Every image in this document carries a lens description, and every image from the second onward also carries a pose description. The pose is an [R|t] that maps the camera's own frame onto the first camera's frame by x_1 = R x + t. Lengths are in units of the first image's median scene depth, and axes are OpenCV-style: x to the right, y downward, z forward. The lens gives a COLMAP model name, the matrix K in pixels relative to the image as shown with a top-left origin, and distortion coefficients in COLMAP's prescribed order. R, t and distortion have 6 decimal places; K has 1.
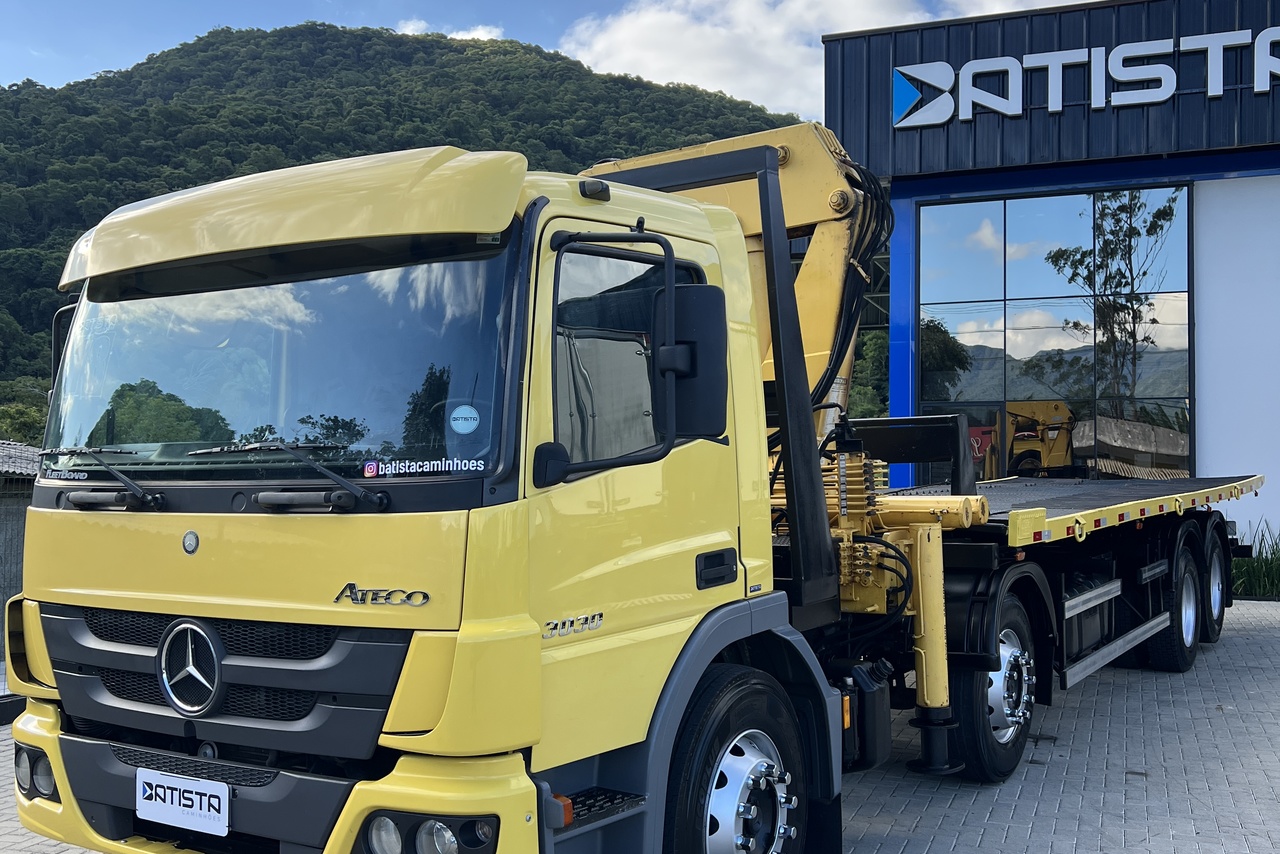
lens RADIAL K [[1272.8, 0, 632.8], [0, 1272.8, 443.6], [0, 0, 1]] dist [0.112091, -0.236395]
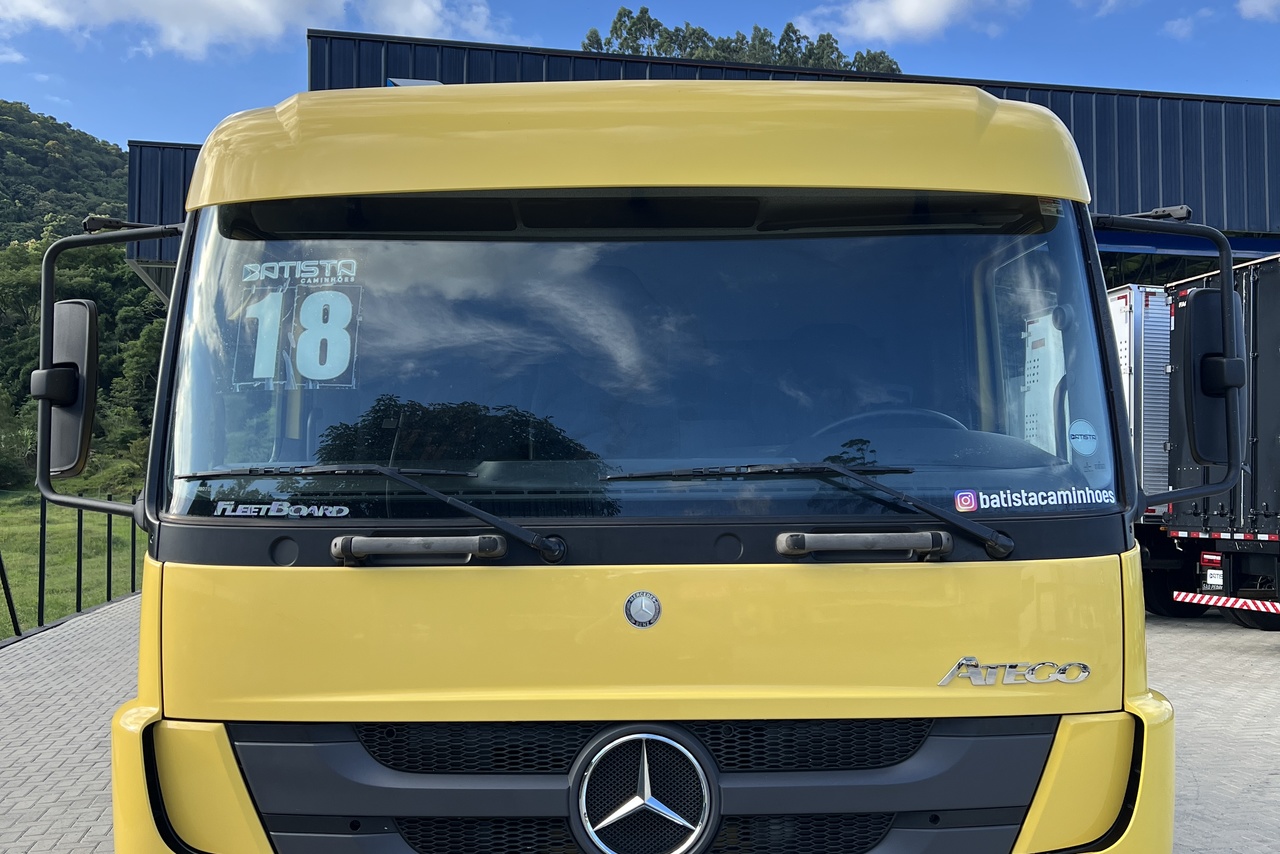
lens RADIAL K [[1272.8, 0, 632.8], [0, 1272.8, 443.6], [0, 0, 1]] dist [0.112091, -0.236395]
pose [[0.837057, 0.022680, 0.546646, -0.488270], [-0.011183, 0.999641, -0.024349, 0.004277], [-0.547002, 0.014269, 0.837010, 0.303892]]
